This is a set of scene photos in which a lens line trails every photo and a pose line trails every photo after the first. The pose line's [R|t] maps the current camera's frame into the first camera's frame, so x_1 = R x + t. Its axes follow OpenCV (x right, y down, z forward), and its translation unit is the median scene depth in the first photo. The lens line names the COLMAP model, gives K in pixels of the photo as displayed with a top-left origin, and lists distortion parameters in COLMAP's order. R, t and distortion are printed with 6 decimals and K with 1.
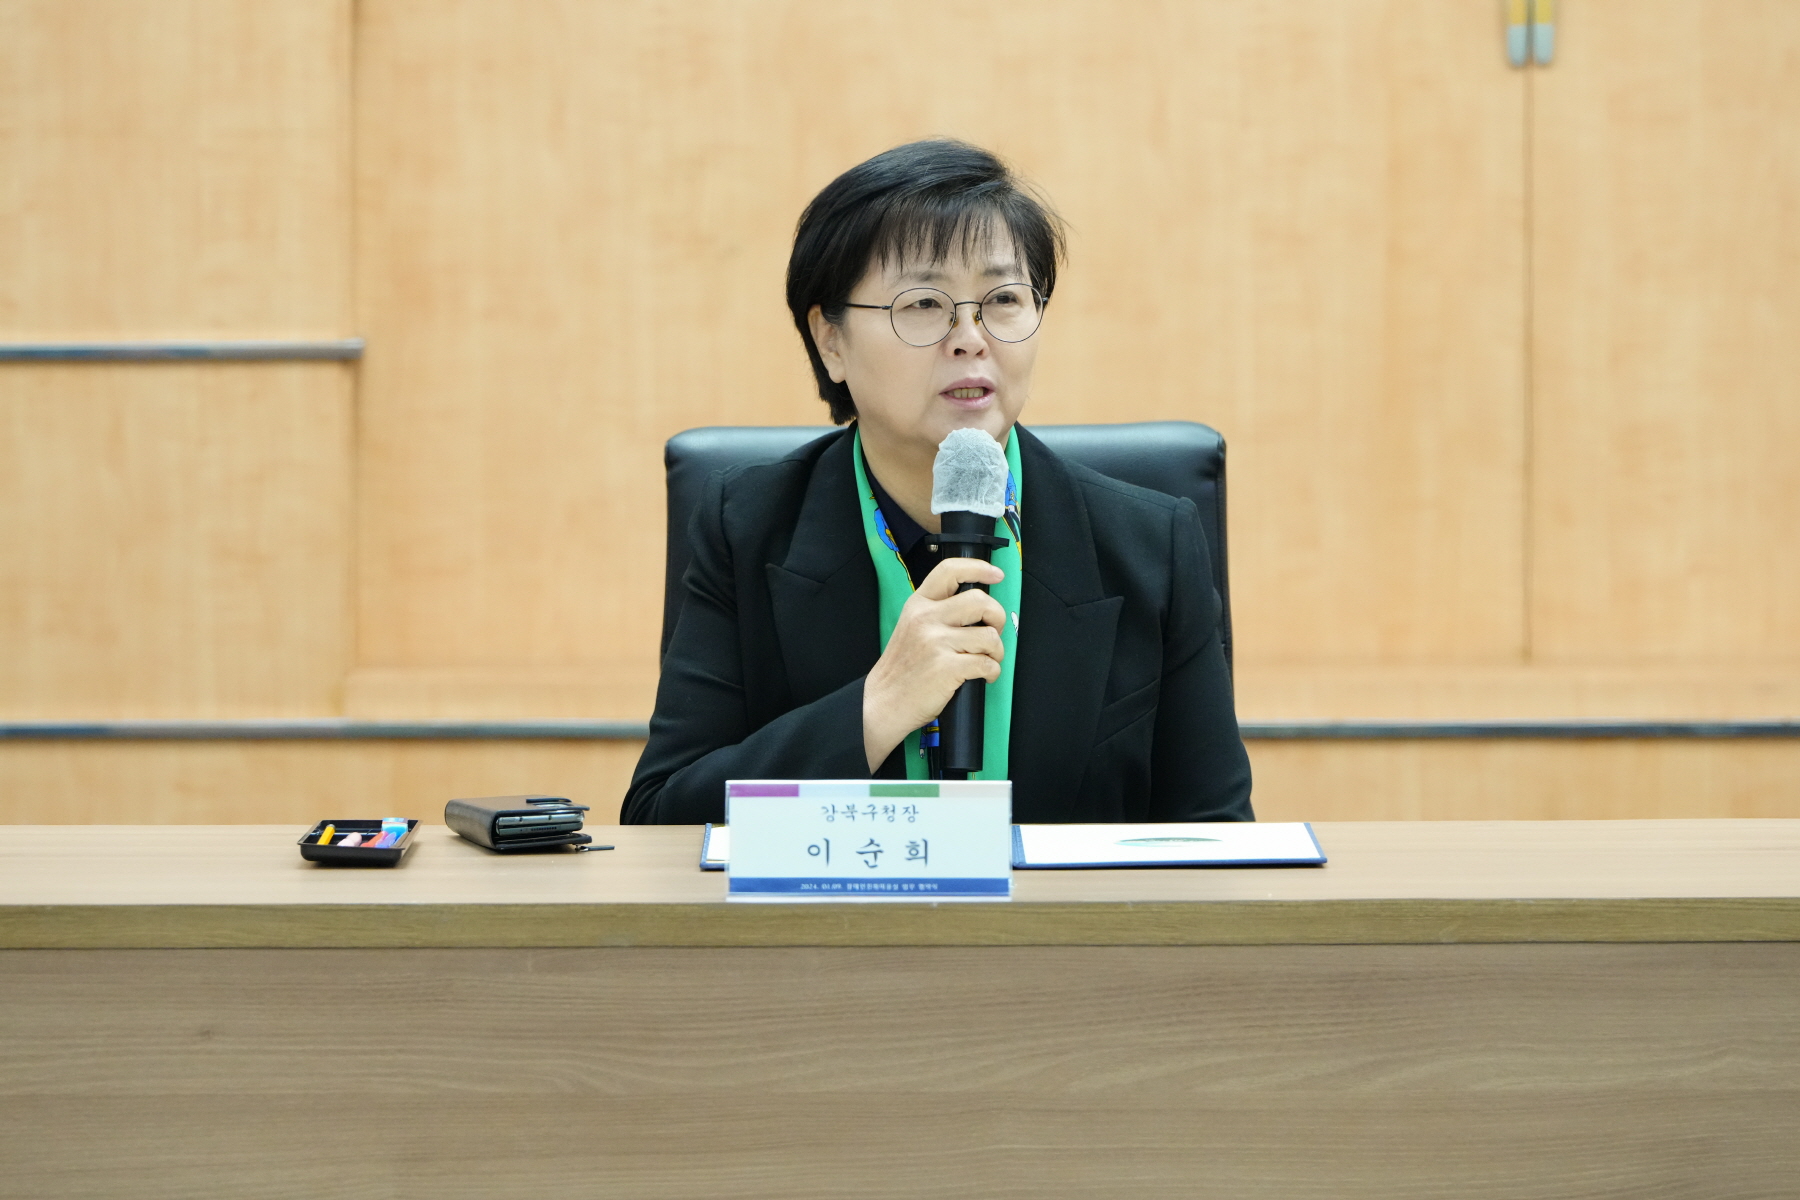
lens RADIAL K [[11070.7, 0, 900.0], [0, 11070.7, 600.0], [0, 0, 1]] dist [-0.204197, -9.708430]
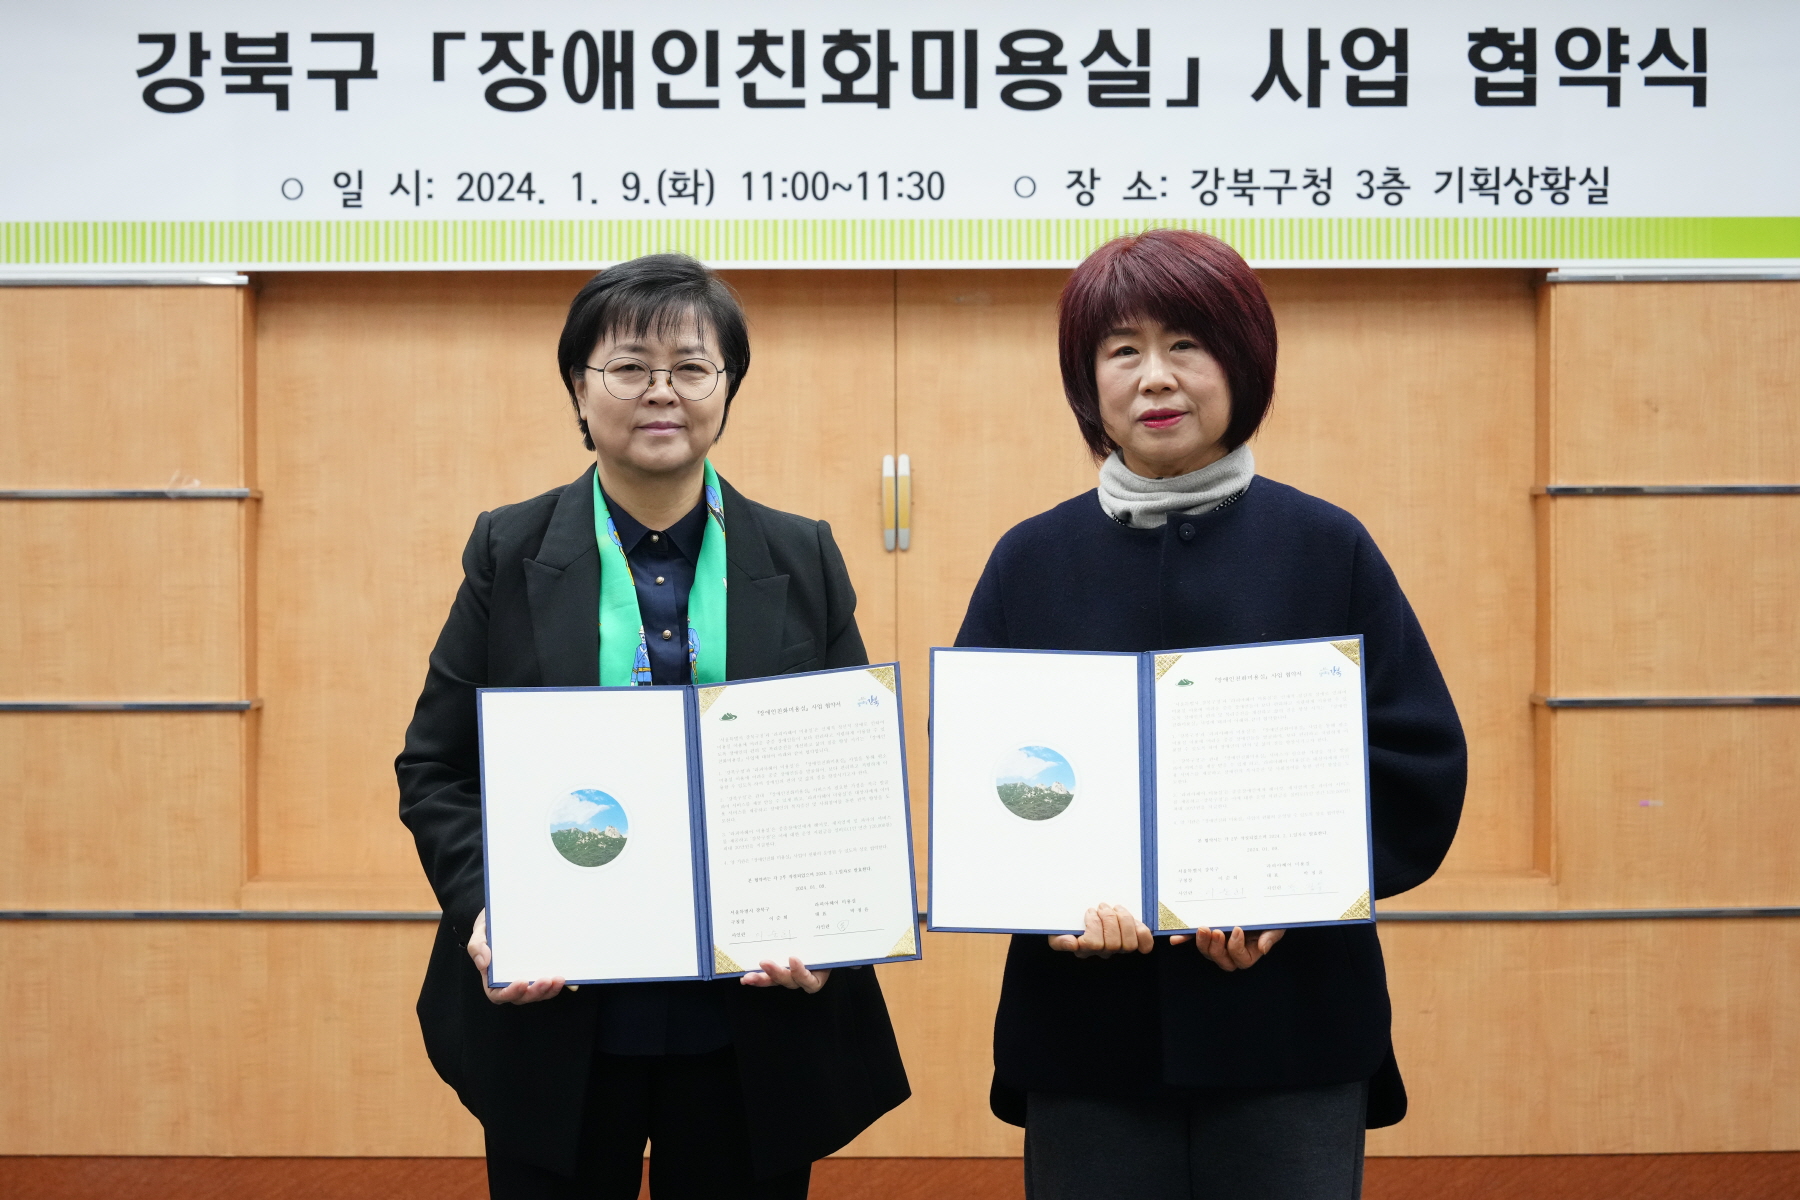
lens RADIAL K [[3152.7, 0, 822.6], [0, 3152.7, 576.0], [0, 0, 1]] dist [0.050182, -0.281821]
pose [[0.999911, -0.000697, -0.013286, 0.066576], [-0.000067, 0.998349, -0.057435, -0.017983], [0.013305, 0.057431, 0.998261, 0.613493]]
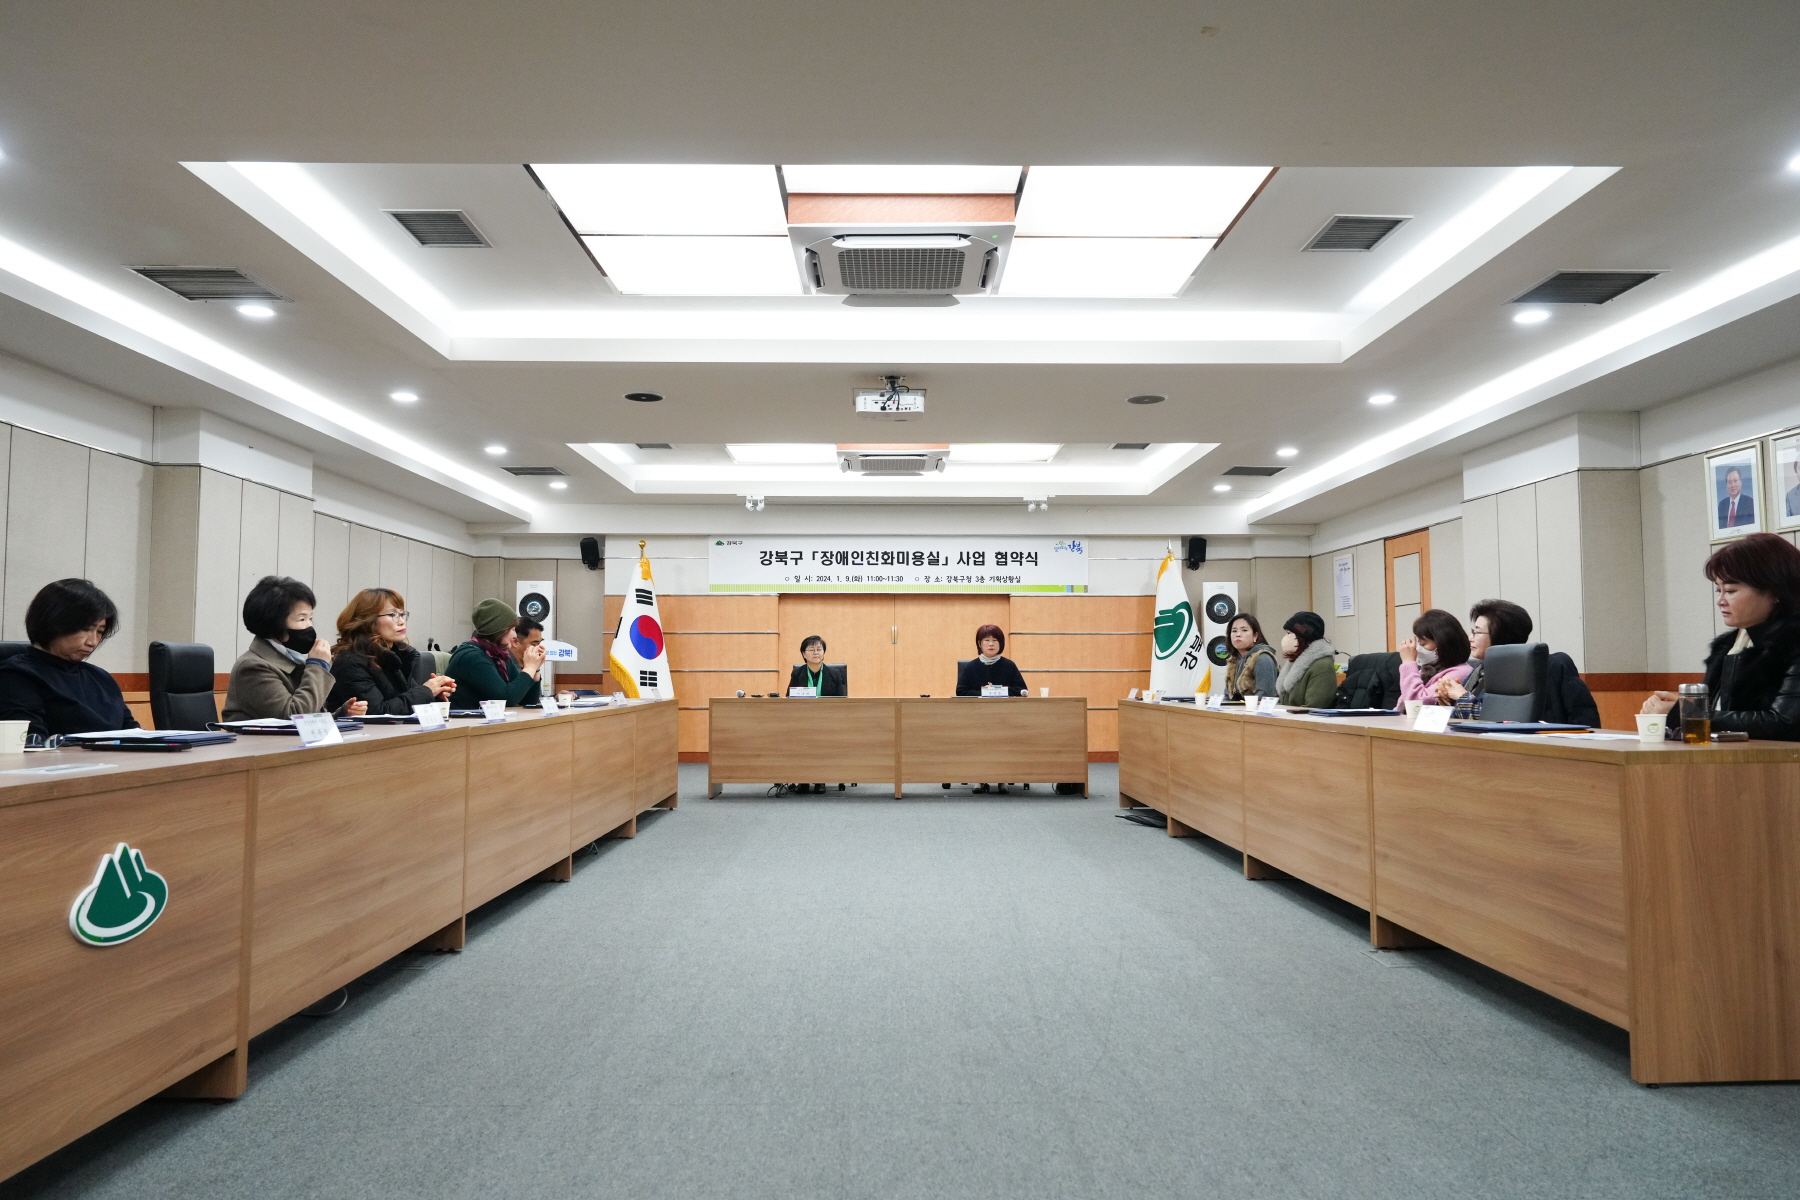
lens RADIAL K [[1204.9, 0, 900.0], [0, 1204.9, 600.0], [0, 0, 1]] dist [-0.013274, -0.001336]
pose [[0.999992, 0.003016, 0.002604, 0.076323], [-0.002643, 0.991145, -0.132758, 0.076259], [-0.002981, 0.132750, 0.991145, -0.137871]]
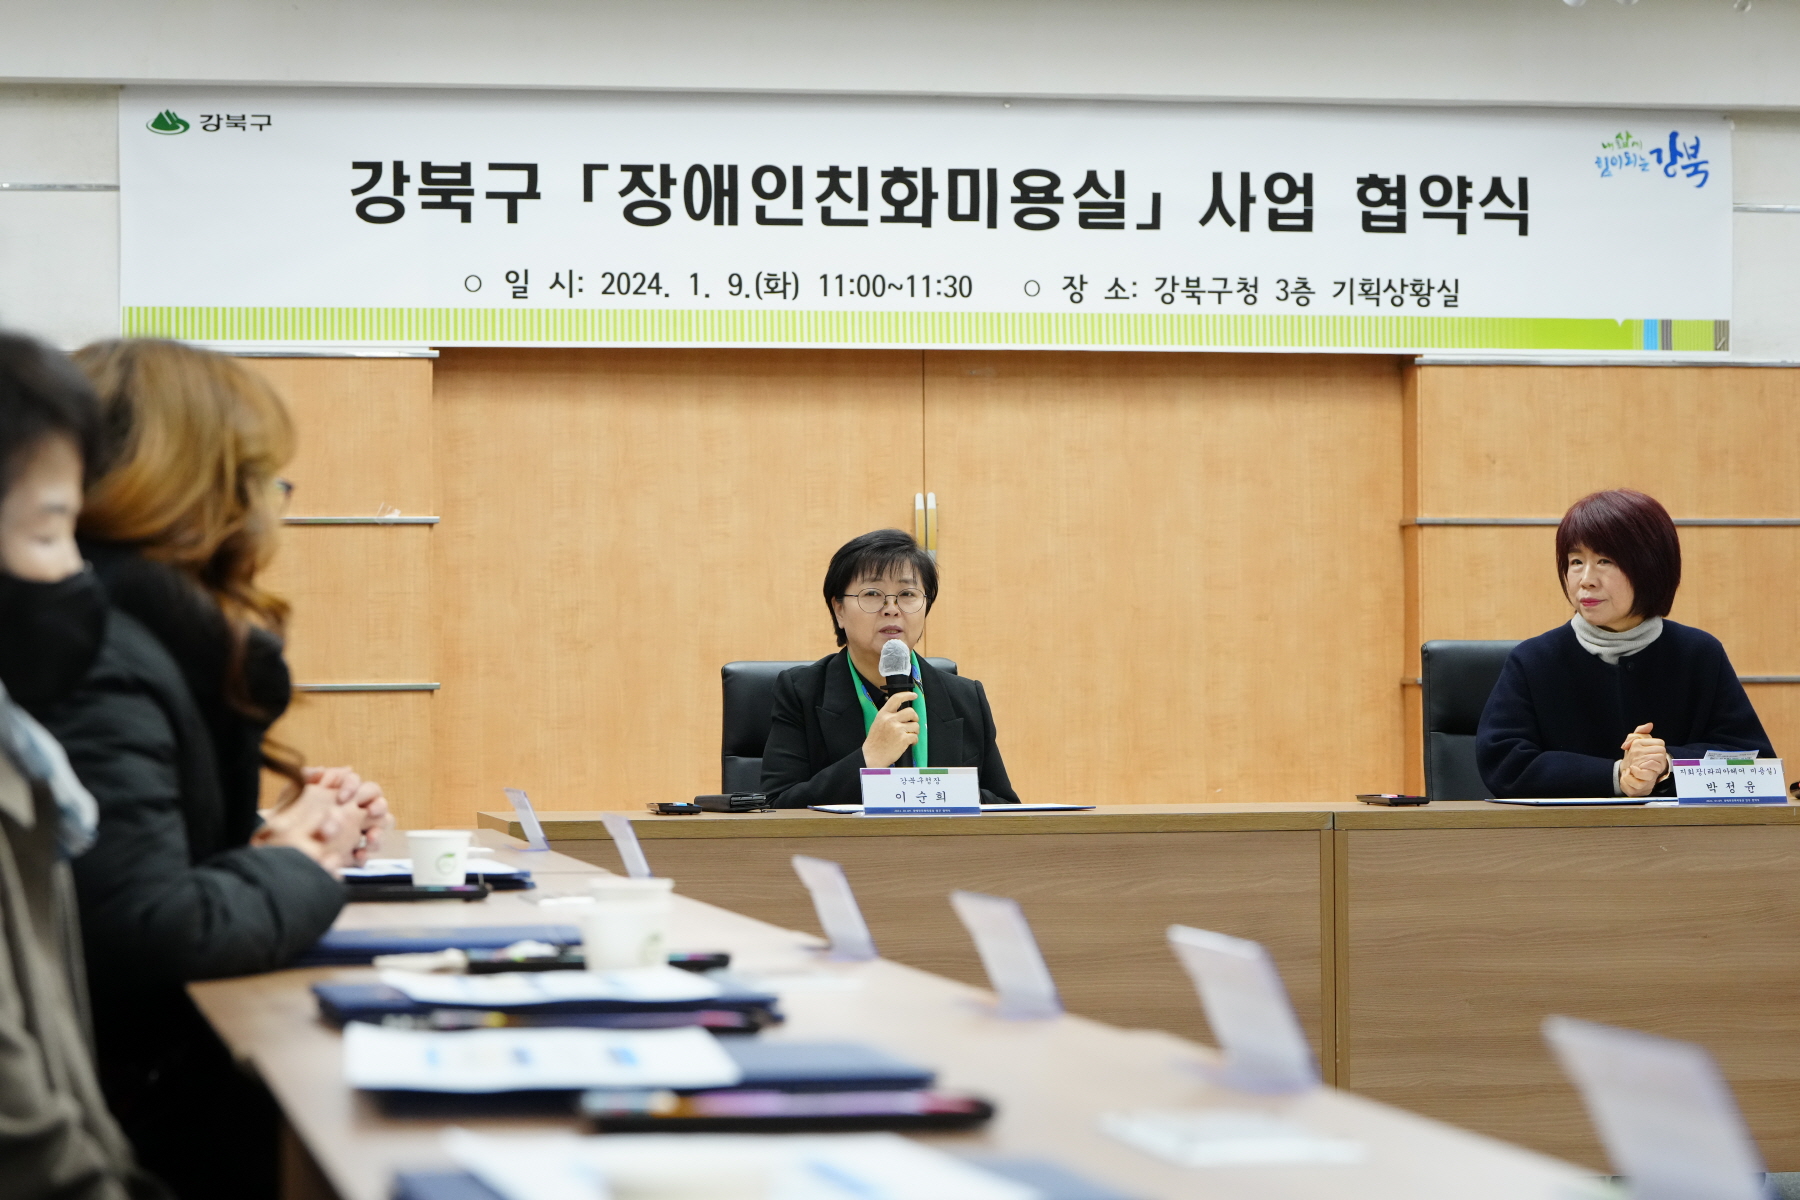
lens RADIAL K [[4907.2, 0, 900.0], [0, 4907.2, 600.0], [0, 0, 1]] dist [-0.079072, 0.566407]
pose [[0.985025, -0.000743, 0.172409, -0.166401], [0.015794, 0.996175, -0.085945, 0.062630], [-0.171686, 0.087381, 0.981269, -0.035007]]
